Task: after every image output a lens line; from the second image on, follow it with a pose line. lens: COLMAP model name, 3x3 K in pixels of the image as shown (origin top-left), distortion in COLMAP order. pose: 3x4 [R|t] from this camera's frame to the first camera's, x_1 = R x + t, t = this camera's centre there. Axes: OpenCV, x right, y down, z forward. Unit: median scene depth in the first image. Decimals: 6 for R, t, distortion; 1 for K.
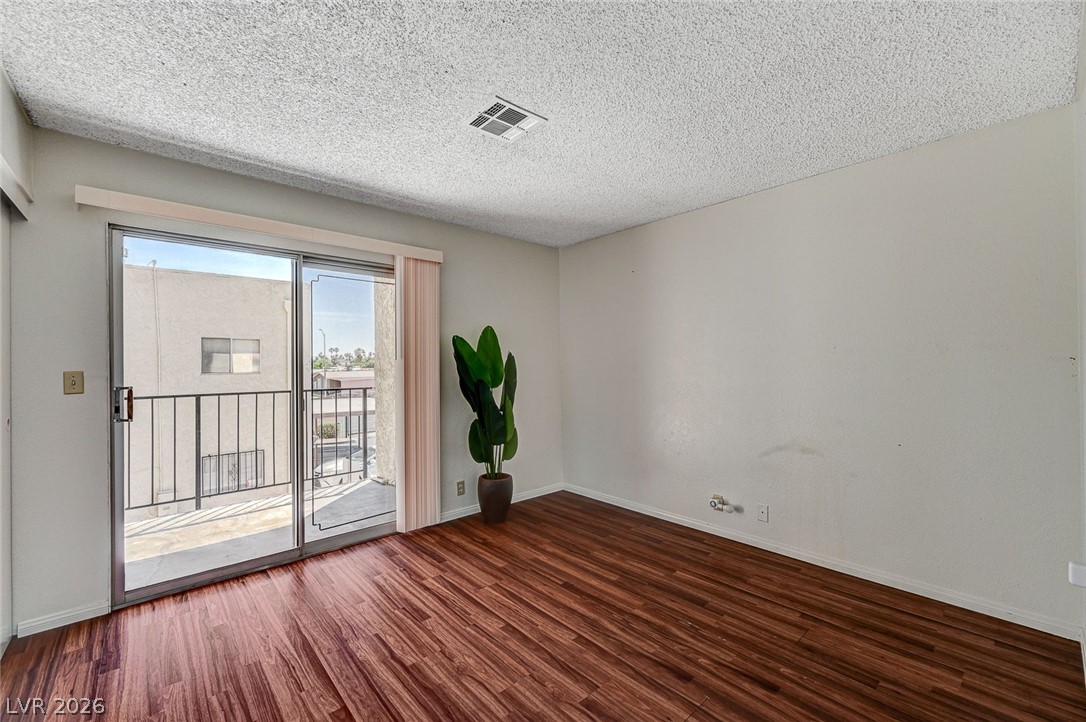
lens RADIAL K [[453.0, 0, 544.2], [0, 453.0, 366.0], [0, 0, 1]] dist [0.002863, 0.002145]
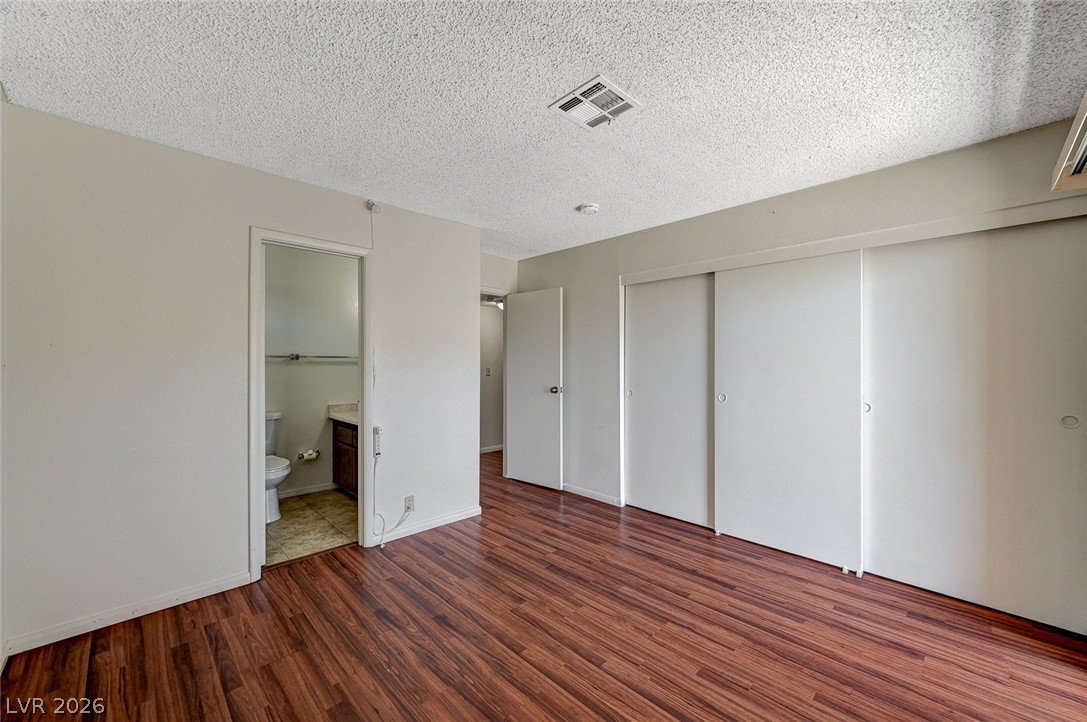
lens RADIAL K [[427.2, 0, 546.4], [0, 427.2, 362.8], [0, 0, 1]] dist [0.000257, 0.002488]
pose [[-0.998732, 0.008079, -0.049695, 0.054061], [0.007842, 0.999957, 0.004969, -0.016783], [0.049733, 0.004573, -0.998752, 1.710325]]
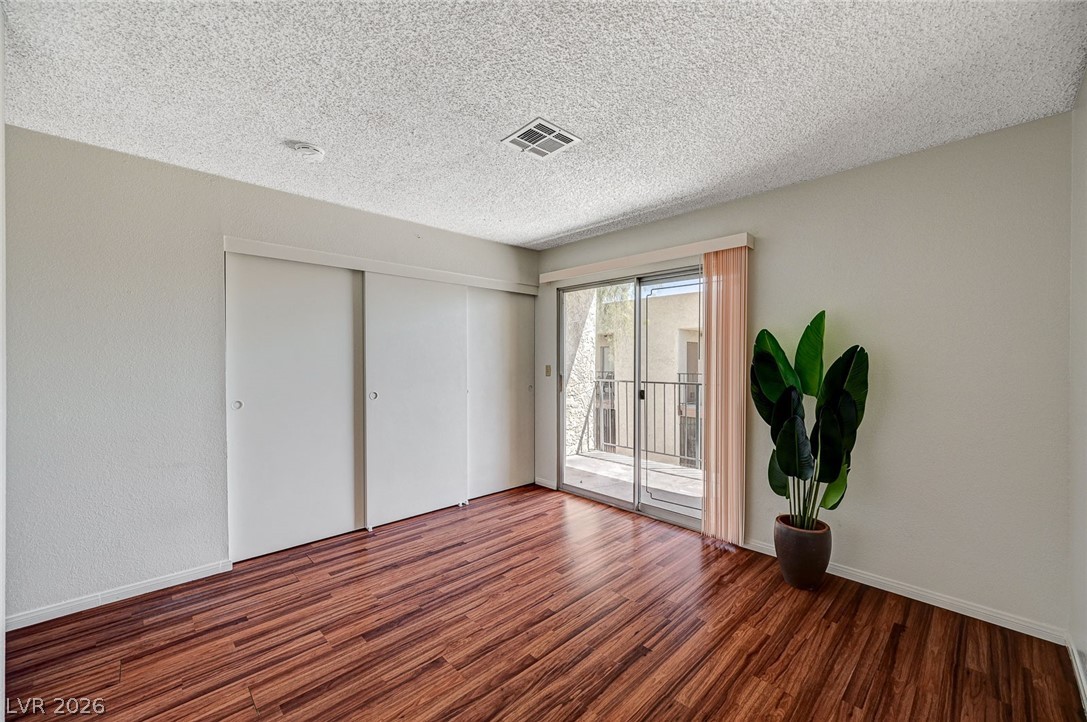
lens RADIAL K [[427.2, 0, 544.5], [0, 427.2, 366.2], [0, 0, 1]] dist [0.000257, 0.002488]
pose [[0.033101, 0.022493, -0.999199, 0.852156], [-0.003480, 0.999743, 0.022390, -0.026059], [0.999446, 0.002736, 0.033171, 0.889435]]
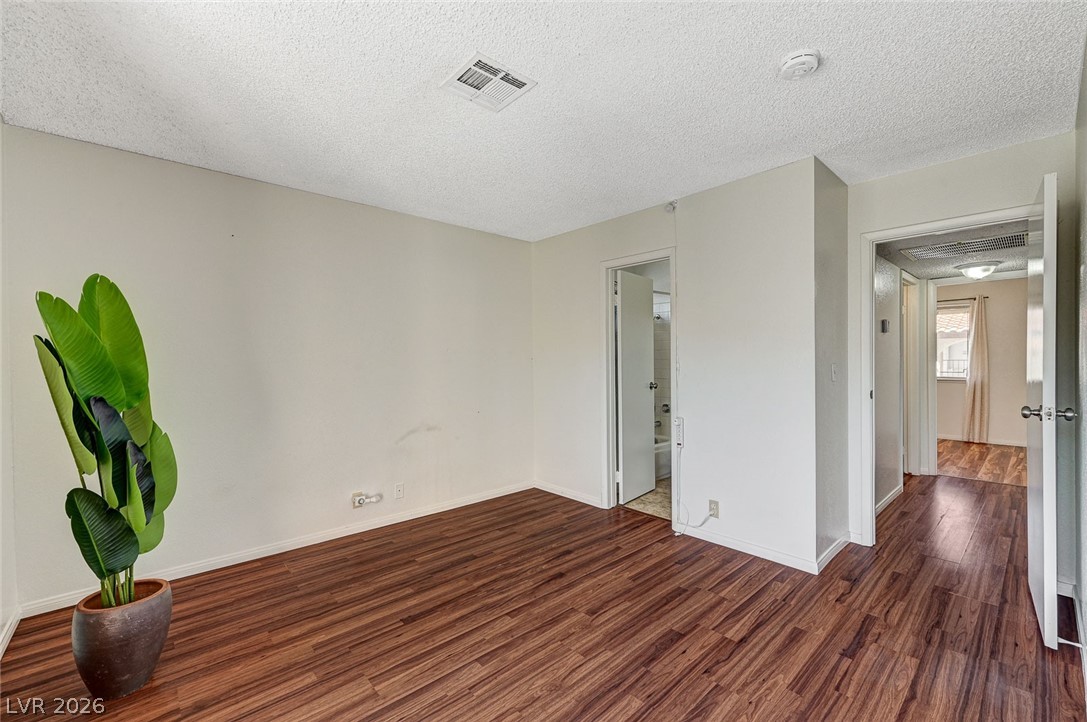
lens RADIAL K [[453.5, 0, 556.1], [0, 453.5, 370.8], [0, 0, 1]] dist [0.002863, 0.002145]
pose [[-0.024361, -0.013205, 0.999616, -0.888198], [0.013586, 0.999816, 0.013539, 0.008391], [-0.999611, 0.013911, -0.024177, 0.813547]]
